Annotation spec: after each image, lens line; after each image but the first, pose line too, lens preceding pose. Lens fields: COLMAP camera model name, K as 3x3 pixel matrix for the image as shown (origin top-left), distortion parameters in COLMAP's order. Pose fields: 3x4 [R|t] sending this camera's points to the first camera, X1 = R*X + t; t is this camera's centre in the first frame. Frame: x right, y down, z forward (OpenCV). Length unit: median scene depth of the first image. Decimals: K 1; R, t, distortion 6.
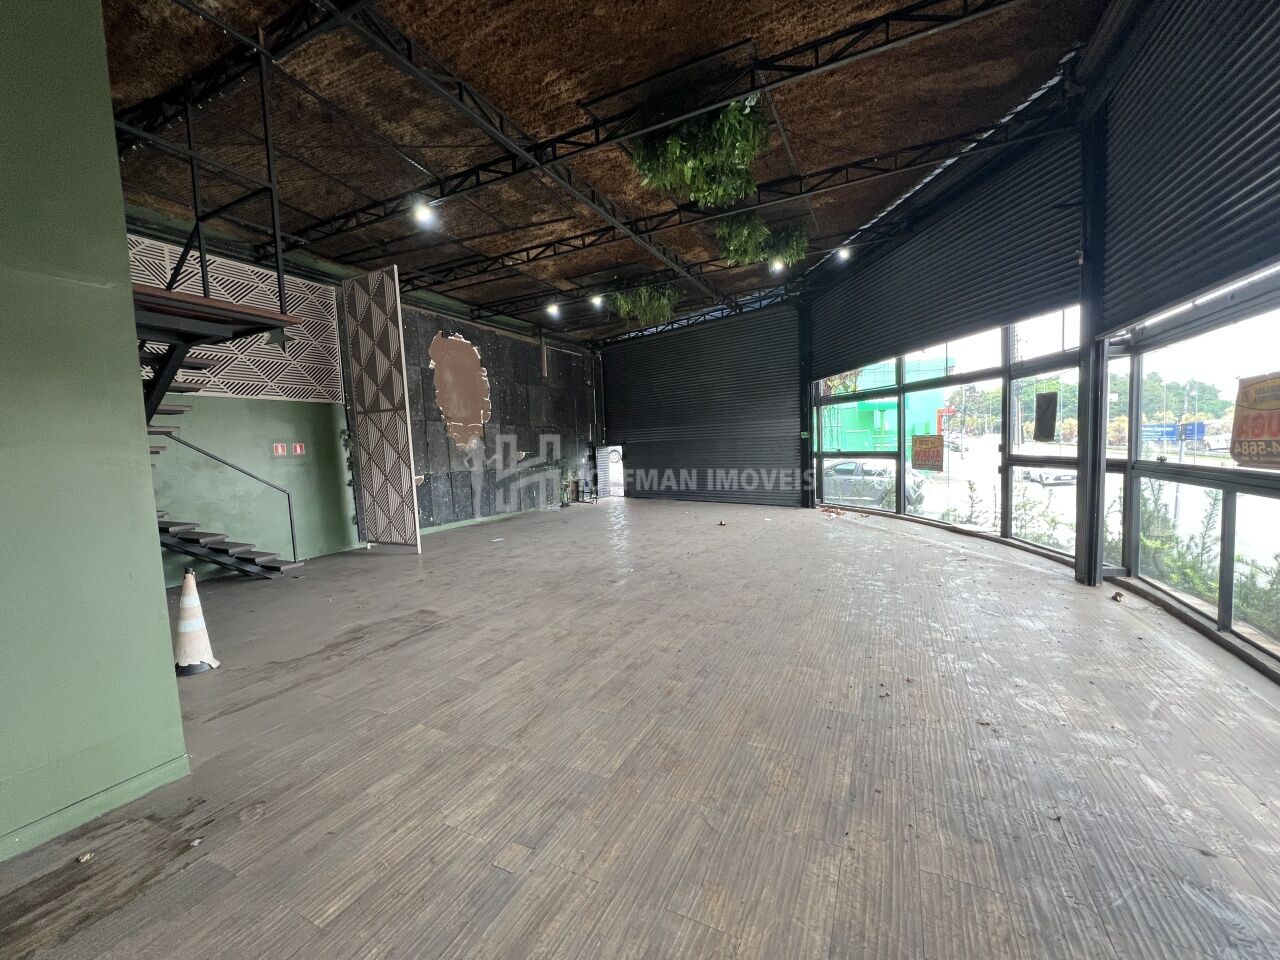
lens RADIAL K [[510.7, 0, 640.0], [0, 510.7, 480.0], [0, 0, 1]] dist [-0.000676, -0.000123]
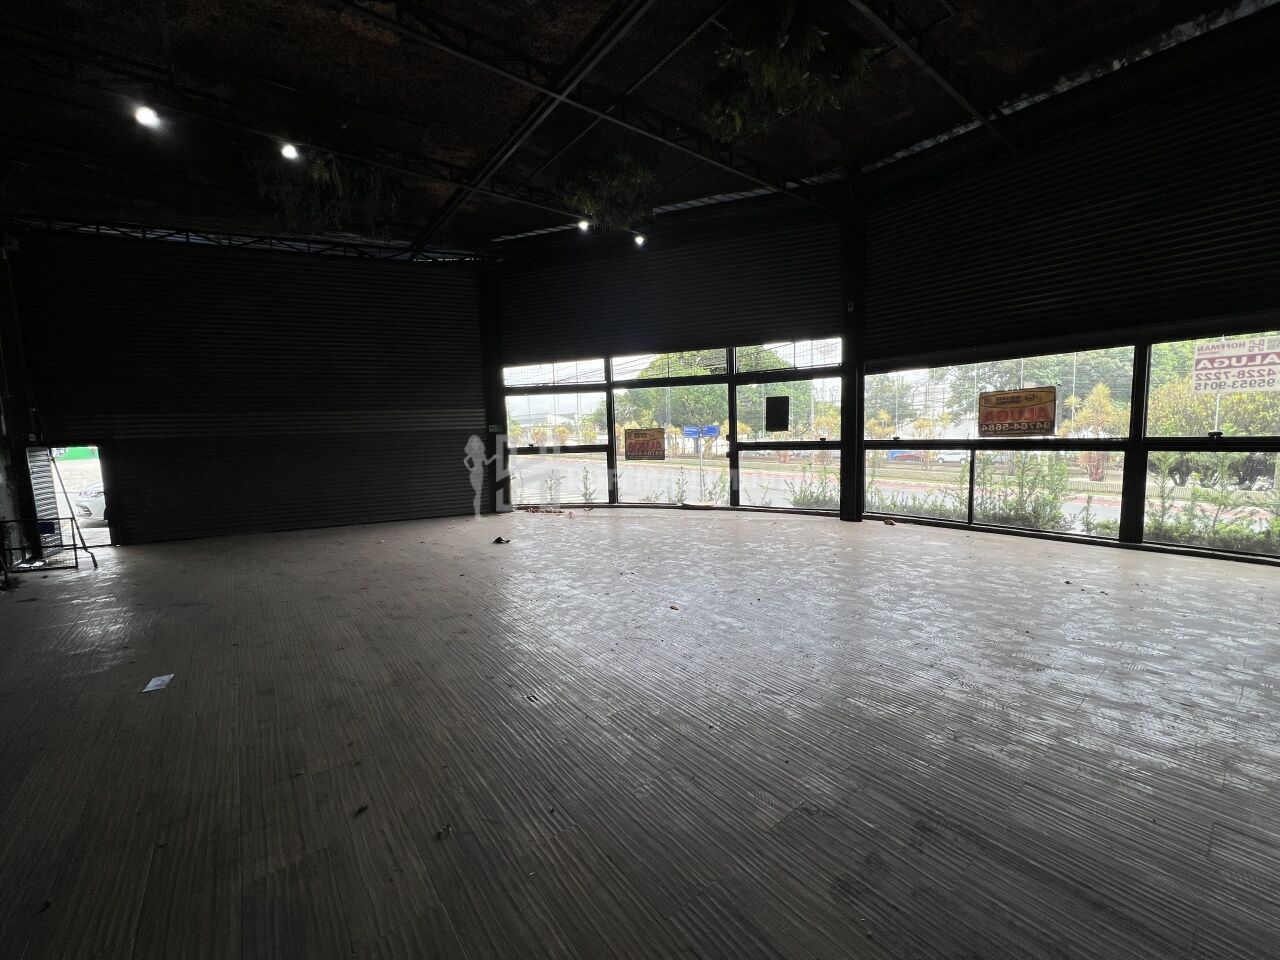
lens RADIAL K [[510.7, 0, 640.0], [0, 510.7, 480.0], [0, 0, 1]] dist [-0.000676, -0.000123]
pose [[0.430404, -0.061308, 0.900552, -0.492966], [0.079533, 0.996386, 0.029820, -0.011061], [-0.899126, 0.058789, 0.433724, 0.574176]]
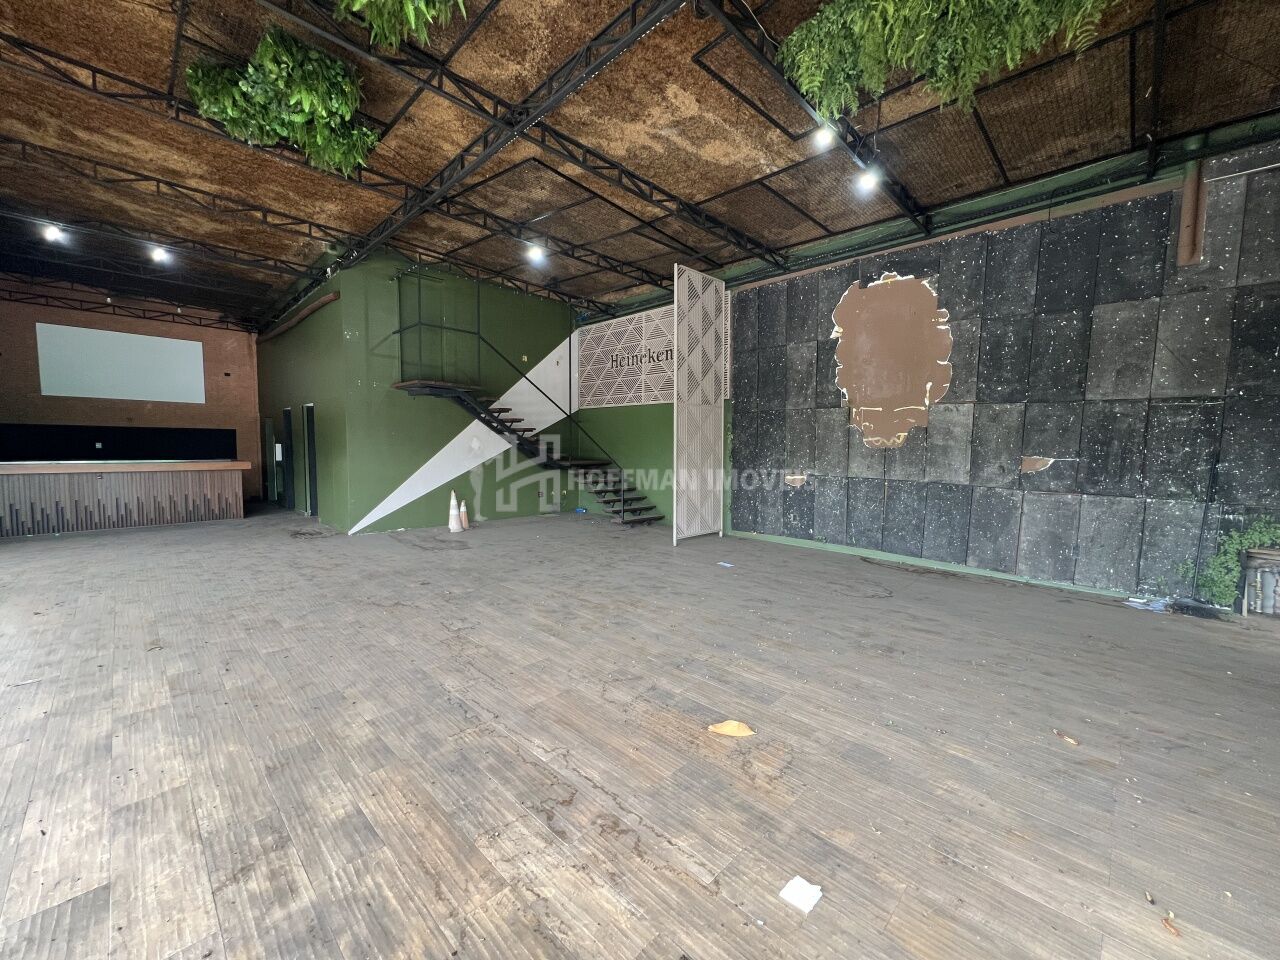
lens RADIAL K [[510.7, 0, 640.0], [0, 510.7, 480.0], [0, 0, 1]] dist [-0.000676, -0.000123]
pose [[-0.312454, 0.100750, -0.944575, 0.523010], [-0.064210, 0.989845, 0.126819, -0.107427], [0.947760, 0.100276, -0.302812, 1.204515]]
